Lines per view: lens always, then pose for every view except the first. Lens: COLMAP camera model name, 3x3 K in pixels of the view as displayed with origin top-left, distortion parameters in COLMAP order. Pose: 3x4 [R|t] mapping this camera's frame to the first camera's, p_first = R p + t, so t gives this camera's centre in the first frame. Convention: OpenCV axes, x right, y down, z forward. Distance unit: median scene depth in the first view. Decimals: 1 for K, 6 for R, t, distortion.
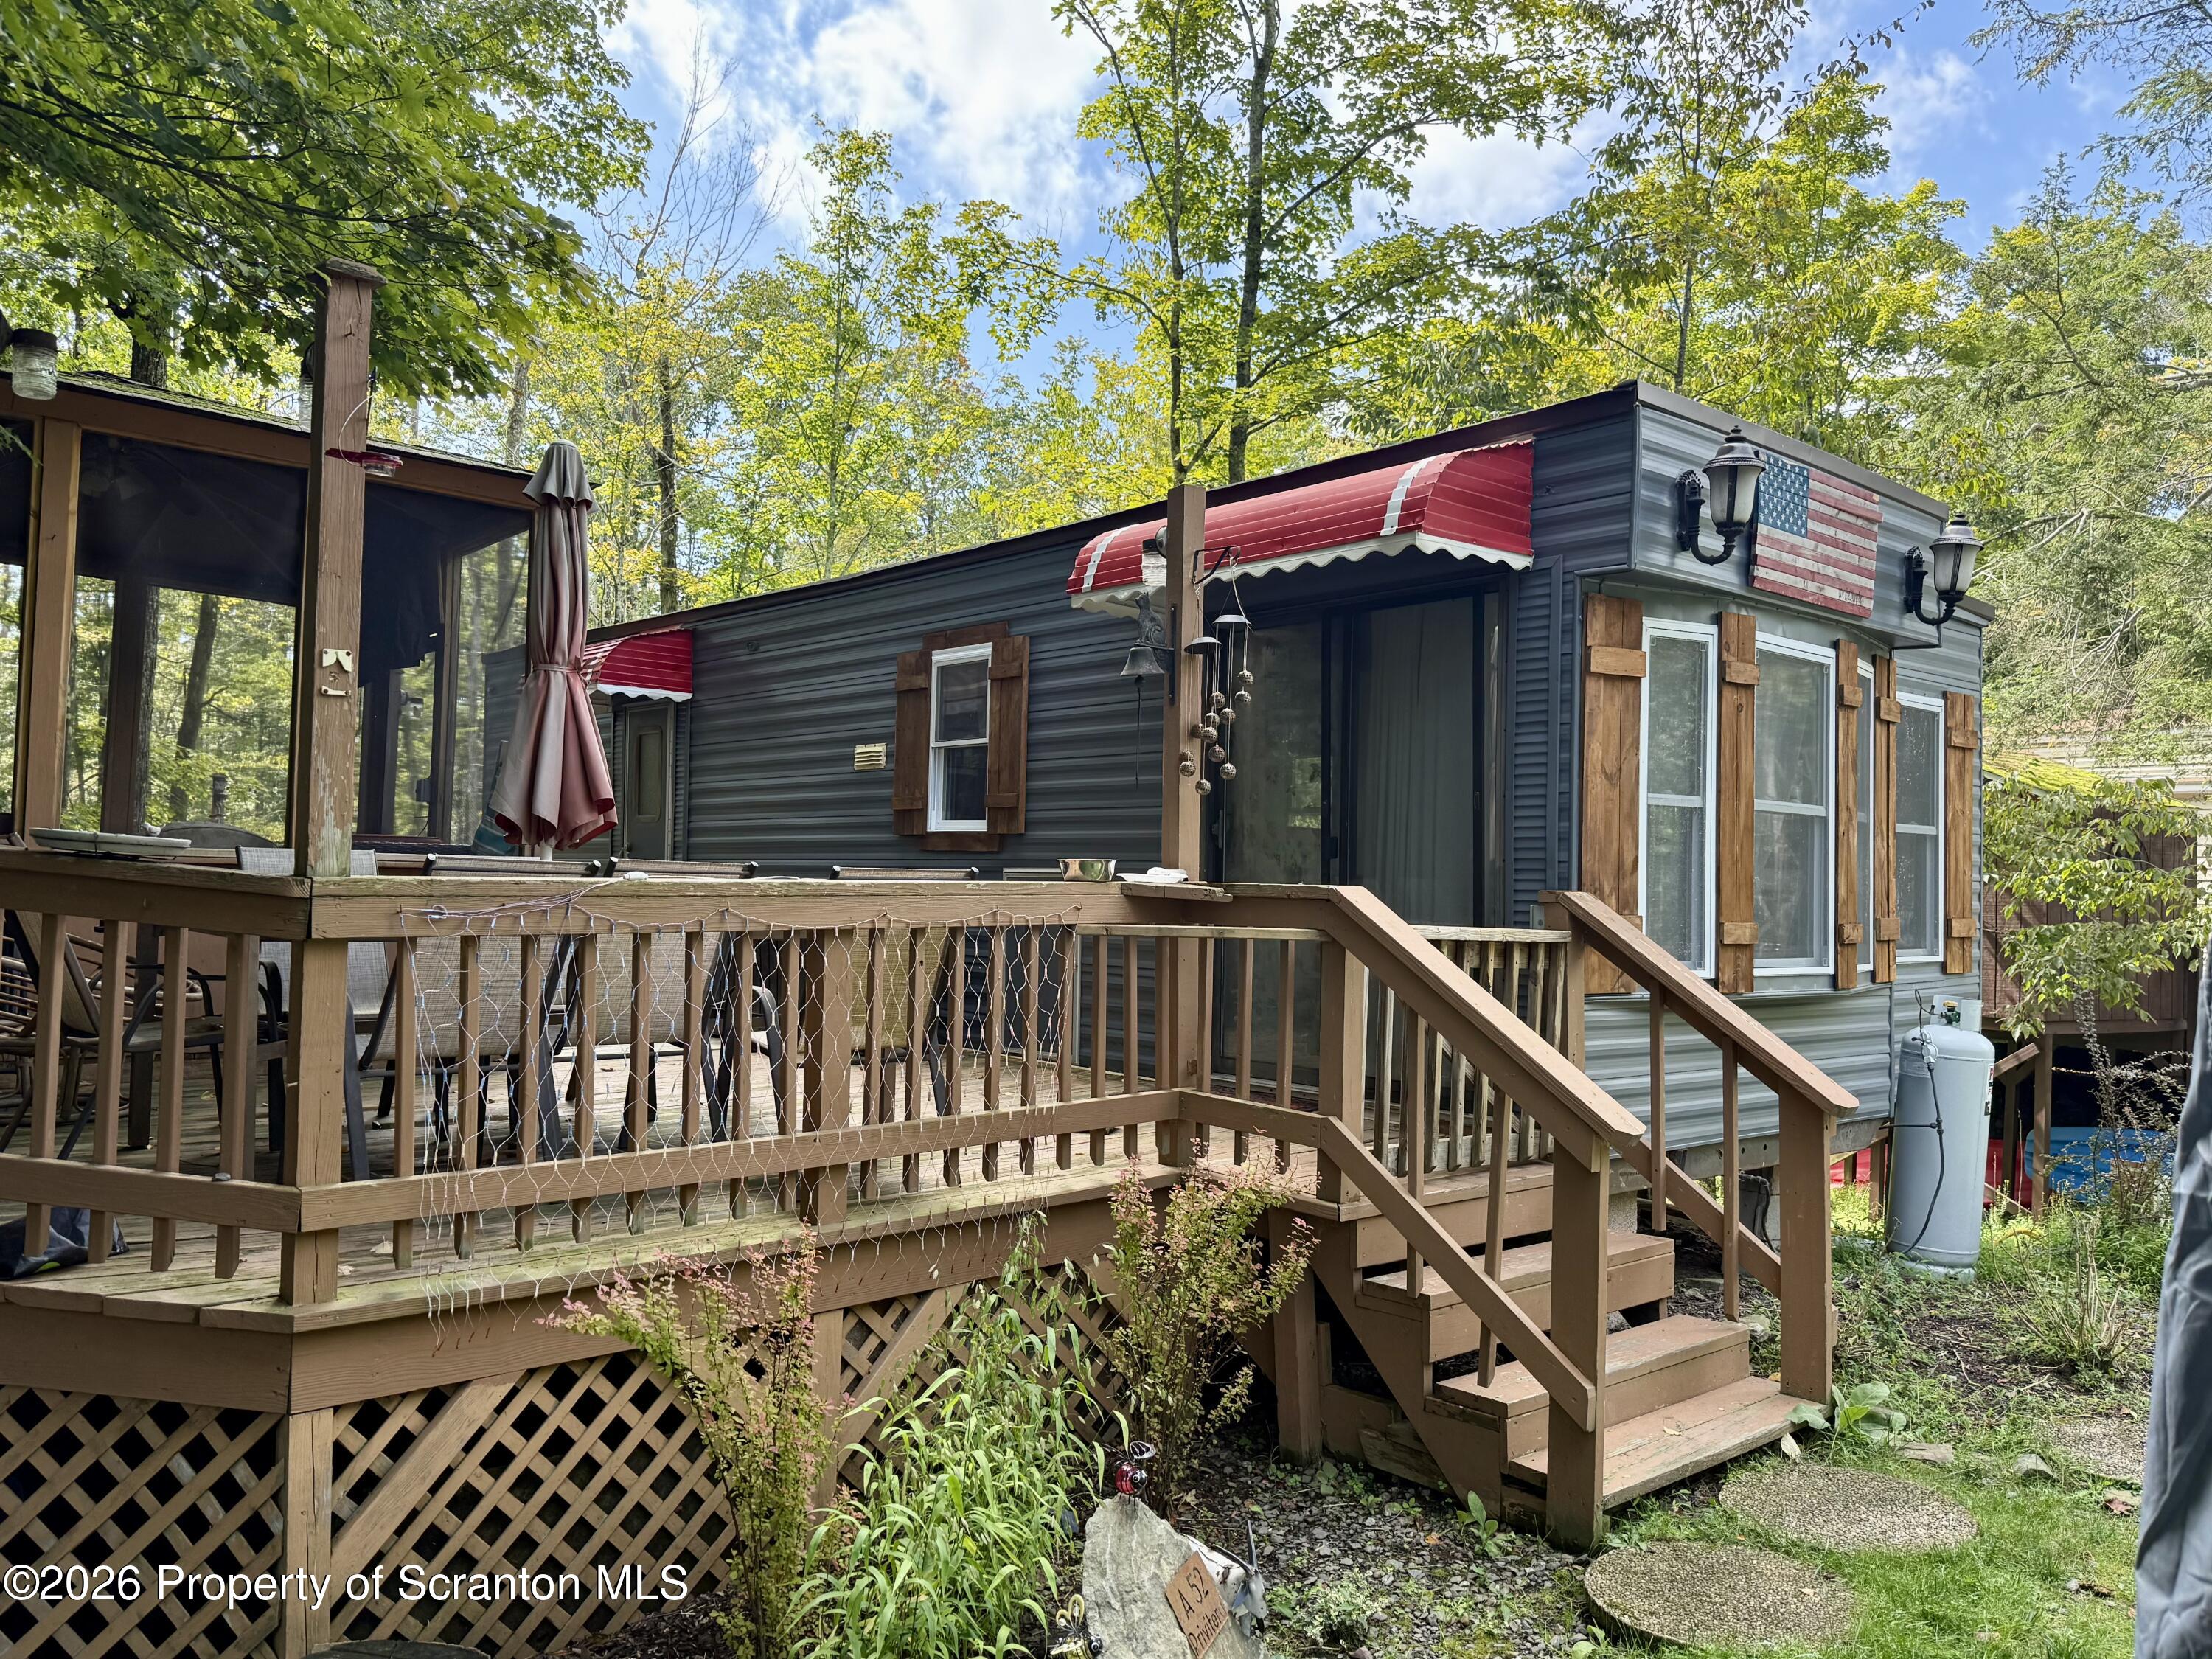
lens RADIAL K [[1681.4, 0, 1106.0], [0, 1681.4, 829.5], [0, 0, 1]] dist [0.114908, -0.198817]
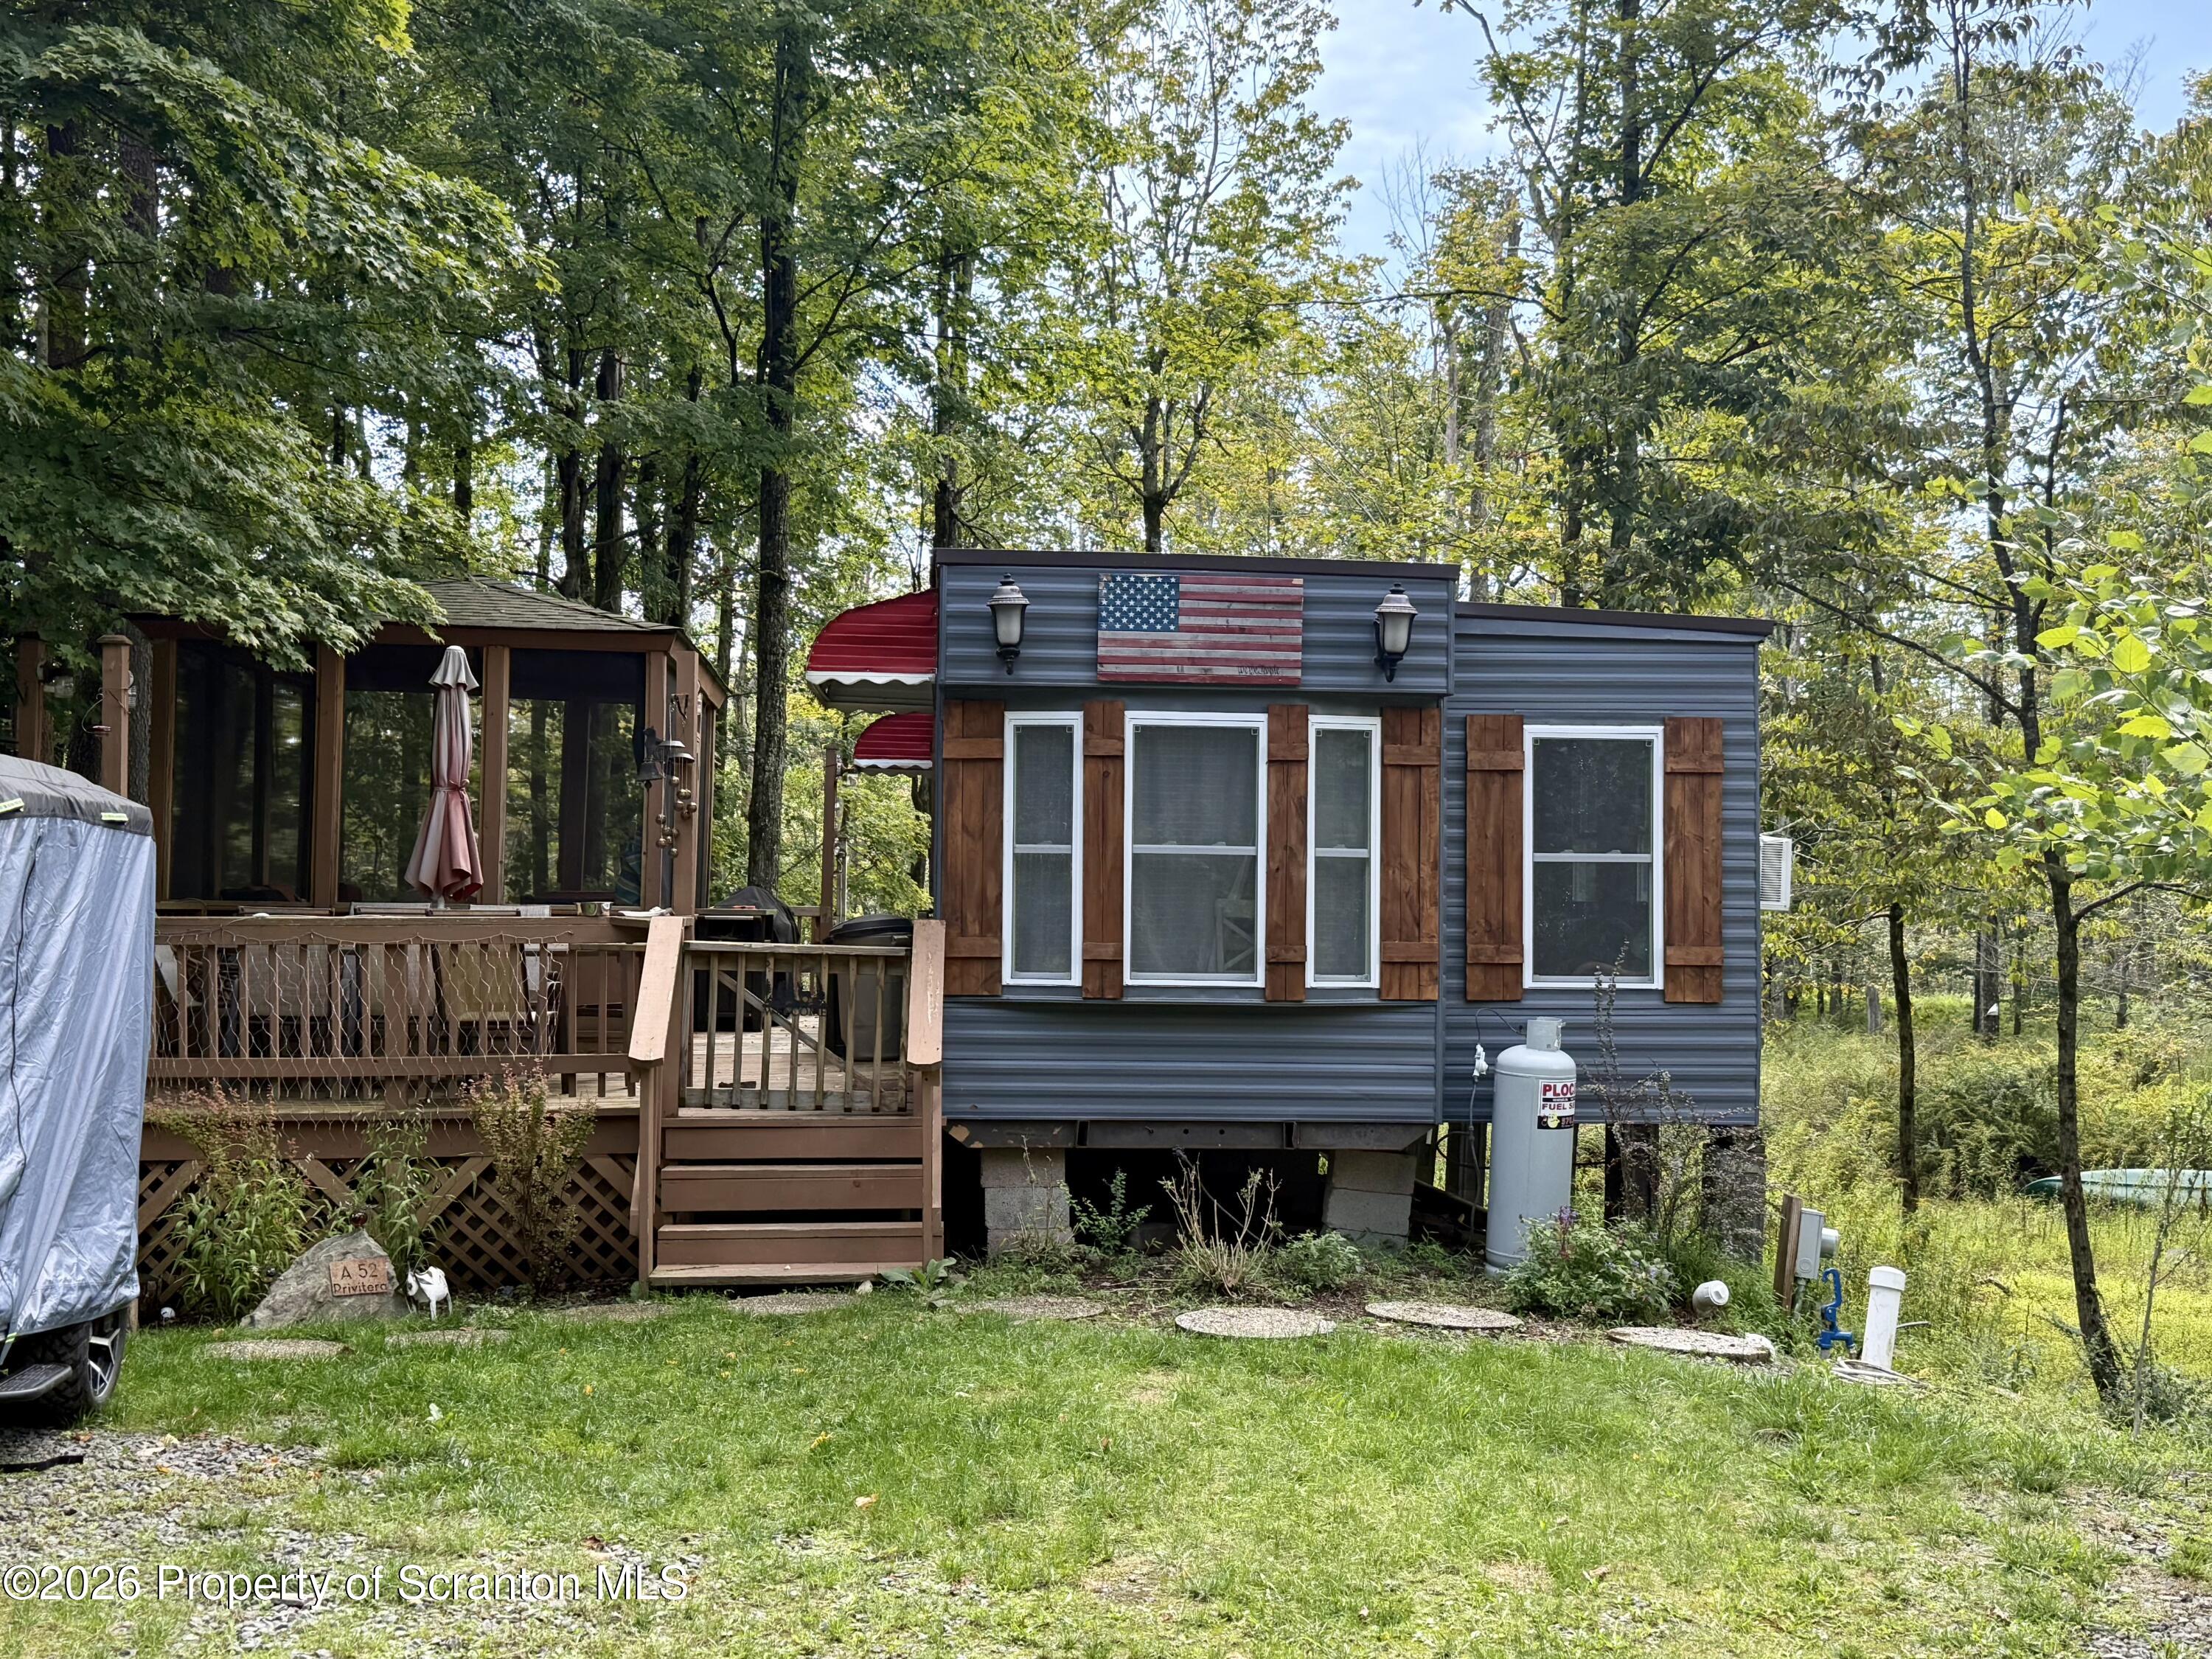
lens RADIAL K [[2771.5, 0, 1106.0], [0, 2771.5, 829.5], [0, 0, 1]] dist [-0.012602, -0.013647]
pose [[0.767694, -0.020428, -0.640491, 1.879614], [0.026838, 0.999640, 0.000286, -0.035105], [0.640254, -0.017409, 0.767966, -0.648025]]
